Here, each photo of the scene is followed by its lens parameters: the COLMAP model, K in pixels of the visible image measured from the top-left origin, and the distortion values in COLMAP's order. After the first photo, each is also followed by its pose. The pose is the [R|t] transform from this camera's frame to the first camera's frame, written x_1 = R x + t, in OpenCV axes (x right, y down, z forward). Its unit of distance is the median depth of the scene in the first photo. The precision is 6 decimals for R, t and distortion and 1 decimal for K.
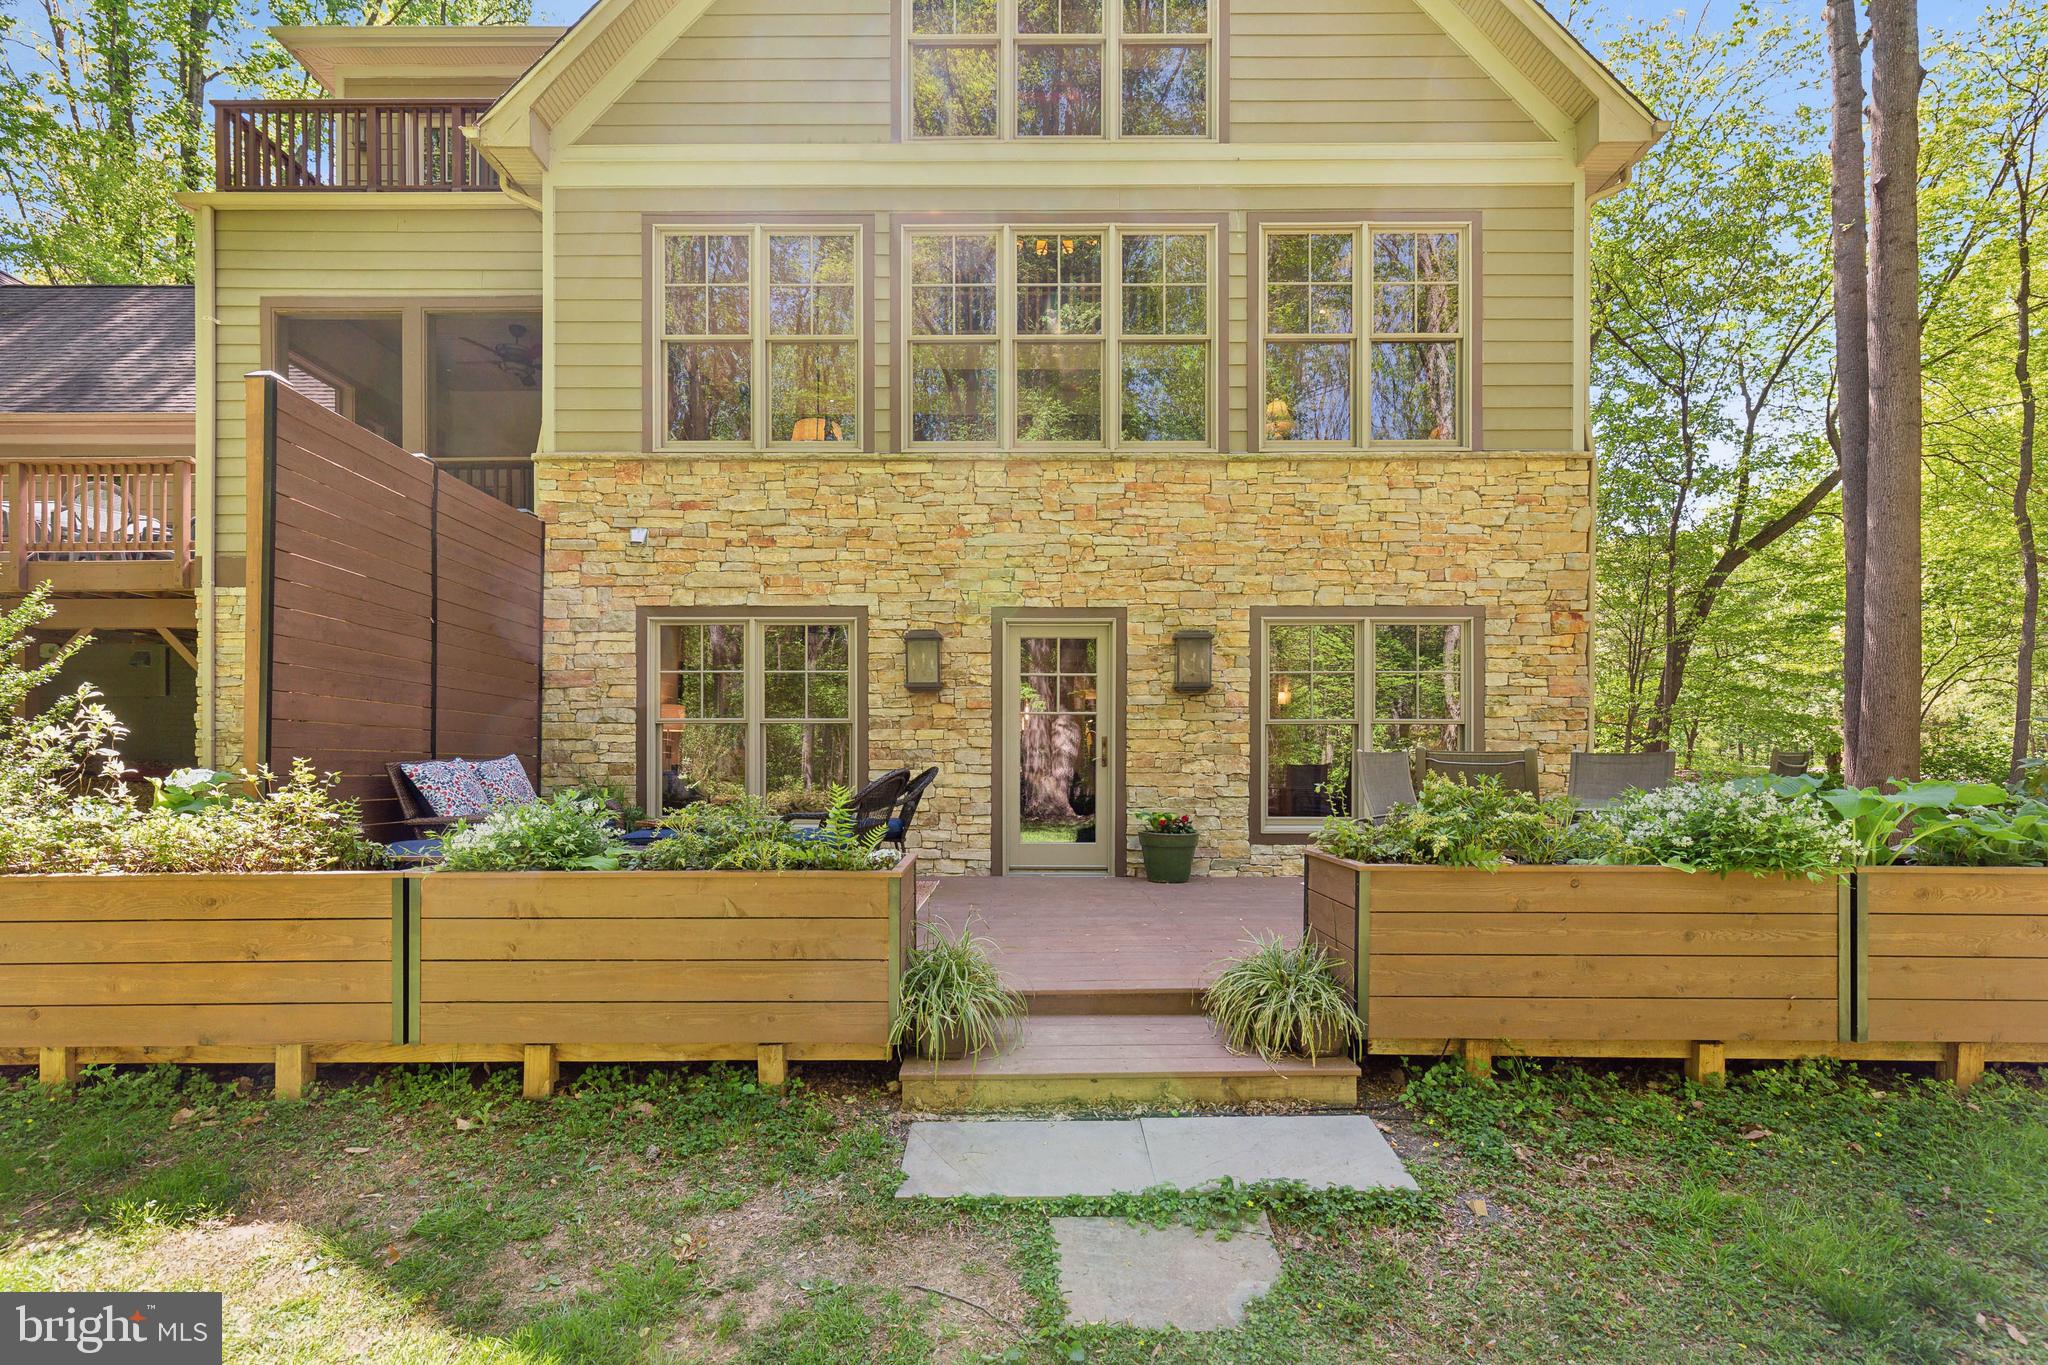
lens RADIAL K [[951.4, 0, 1016.4], [0, 951.4, 688.4], [0, 0, 1]] dist [0.016989, 0.000294]
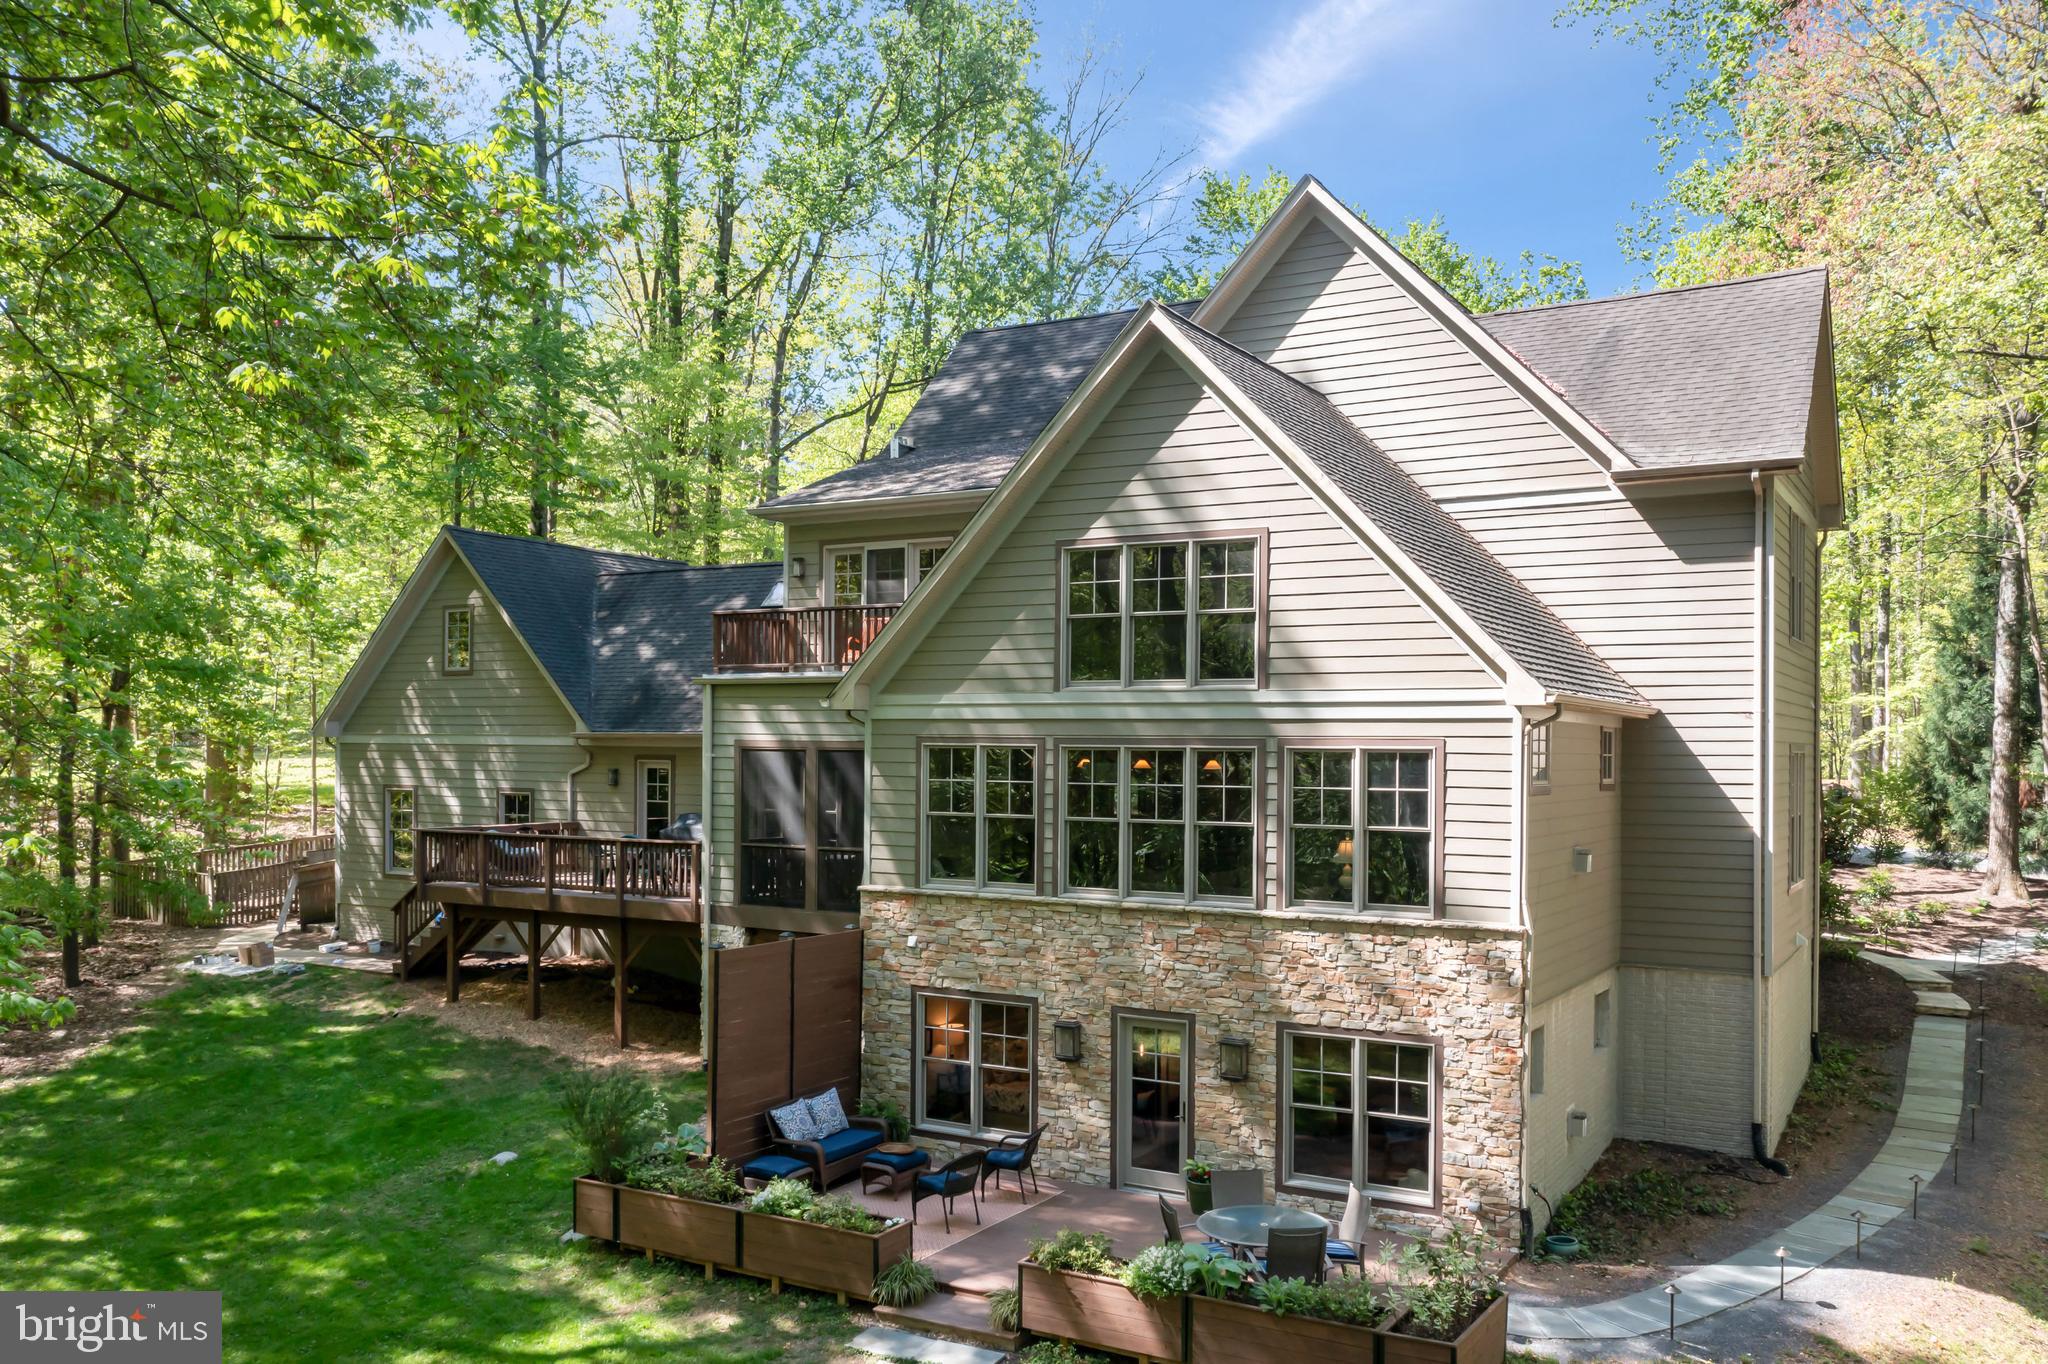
lens RADIAL K [[1637.2, 0, 1028.0], [0, 1637.2, 688.4], [0, 0, 1]] dist [0.001158, -0.000283]
pose [[0.872101, -0.003483, -0.489314, 1.111064], [0.000529, 0.999981, -0.006175, -0.564217], [0.489326, 0.005126, 0.872086, -1.290528]]
